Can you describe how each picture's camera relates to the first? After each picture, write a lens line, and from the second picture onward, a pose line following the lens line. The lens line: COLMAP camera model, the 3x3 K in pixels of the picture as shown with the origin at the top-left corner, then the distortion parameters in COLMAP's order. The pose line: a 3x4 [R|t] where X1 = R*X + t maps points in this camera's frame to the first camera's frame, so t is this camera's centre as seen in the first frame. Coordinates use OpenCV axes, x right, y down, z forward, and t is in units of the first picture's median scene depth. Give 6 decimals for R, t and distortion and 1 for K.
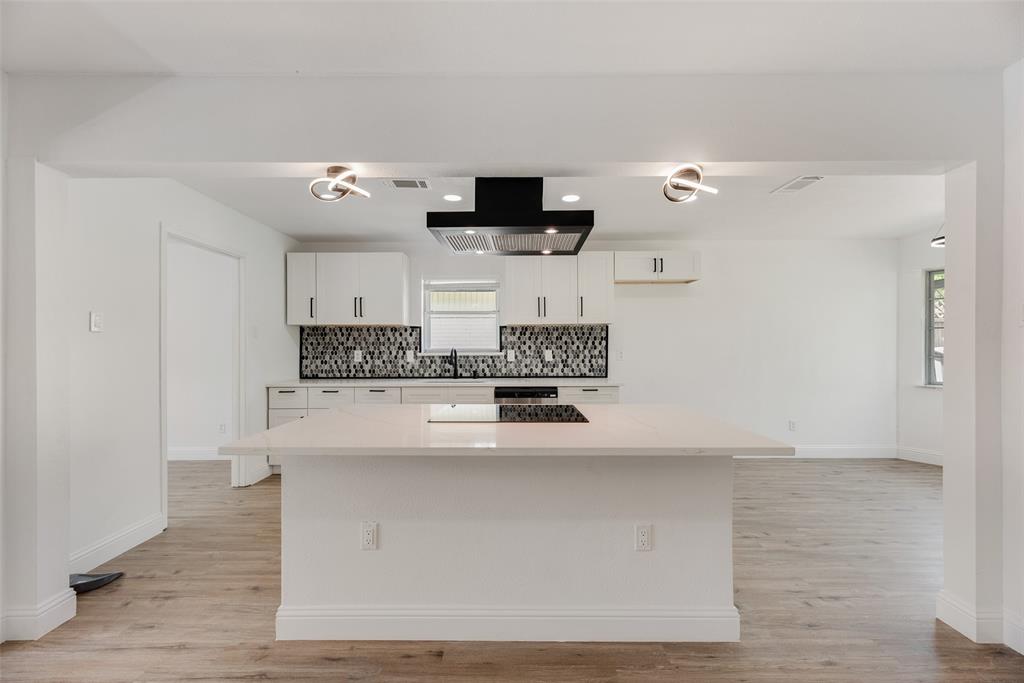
lens RADIAL K [[411.7, 0, 513.5], [0, 411.7, 348.1], [0, 0, 1]] dist [0.000805, 0.000005]
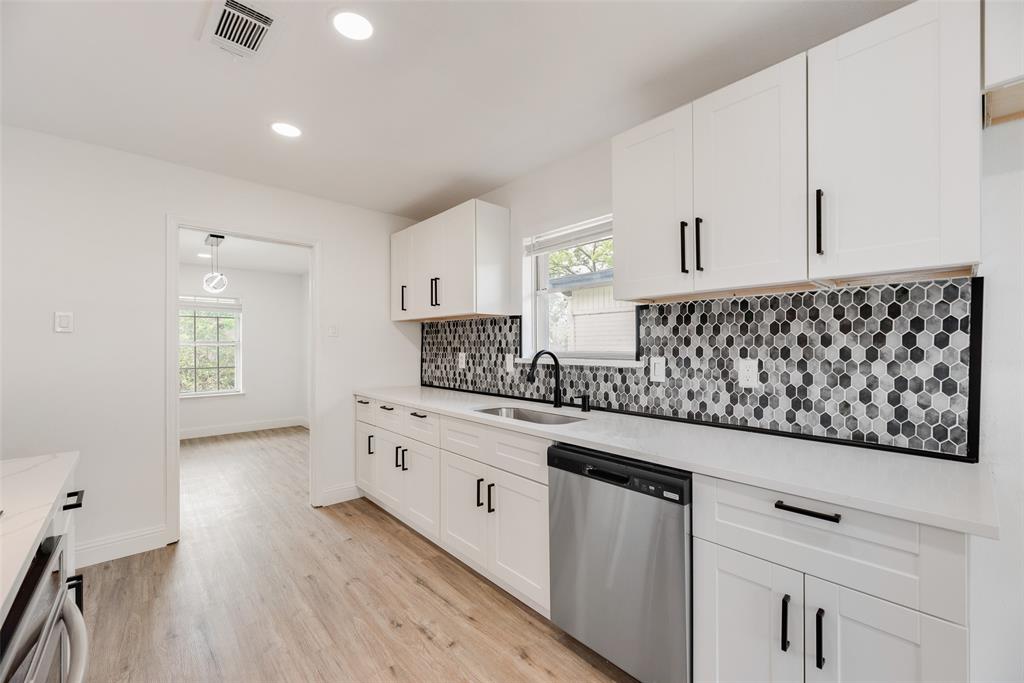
lens RADIAL K [[411.7, 0, 513.1], [0, 411.7, 348.7], [0, 0, 1]] dist [0.000805, 0.000005]
pose [[0.677281, 0.007867, -0.735683, 0.219550], [-0.005457, 0.999969, 0.005670, -0.006132], [0.735704, 0.000174, 0.677303, 0.576005]]
